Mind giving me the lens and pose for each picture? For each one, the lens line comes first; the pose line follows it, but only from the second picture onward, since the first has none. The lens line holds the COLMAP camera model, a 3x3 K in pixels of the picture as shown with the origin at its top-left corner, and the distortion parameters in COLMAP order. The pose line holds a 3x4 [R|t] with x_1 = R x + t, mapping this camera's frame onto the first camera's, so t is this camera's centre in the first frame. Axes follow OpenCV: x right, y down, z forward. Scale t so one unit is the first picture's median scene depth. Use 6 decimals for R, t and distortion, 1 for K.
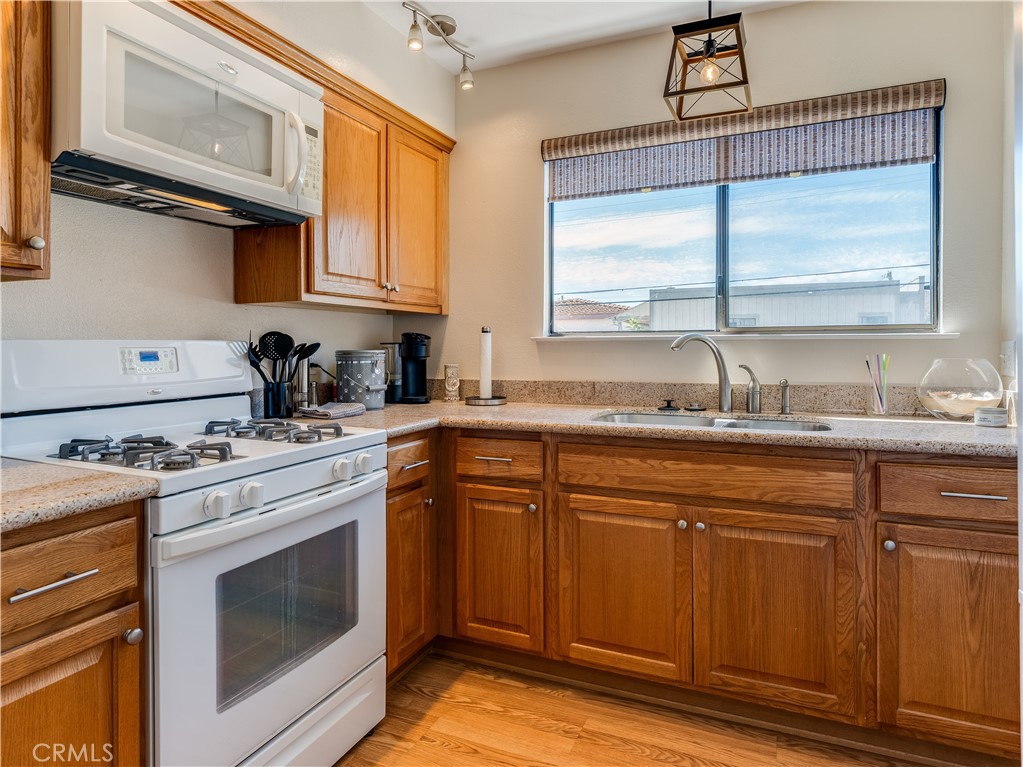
lens RADIAL K [[614.4, 0, 514.7], [0, 614.4, 351.0], [0, 0, 1]] dist [0.000994, 0.003163]
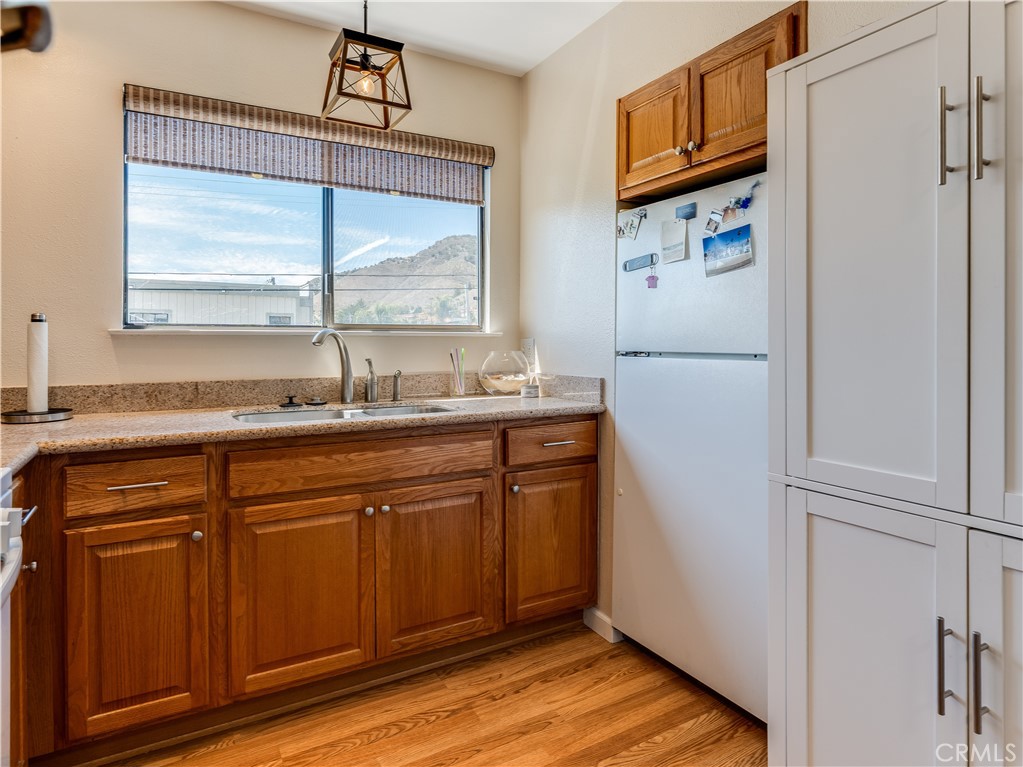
lens RADIAL K [[593.2, 0, 506.2], [0, 593.2, 347.8], [0, 0, 1]] dist [-0.001823, 0.001655]
pose [[0.605262, -0.004143, 0.796015, -0.354400], [0.004050, 0.999990, 0.002126, 0.002135], [-0.796016, 0.001937, 0.605273, 0.183883]]
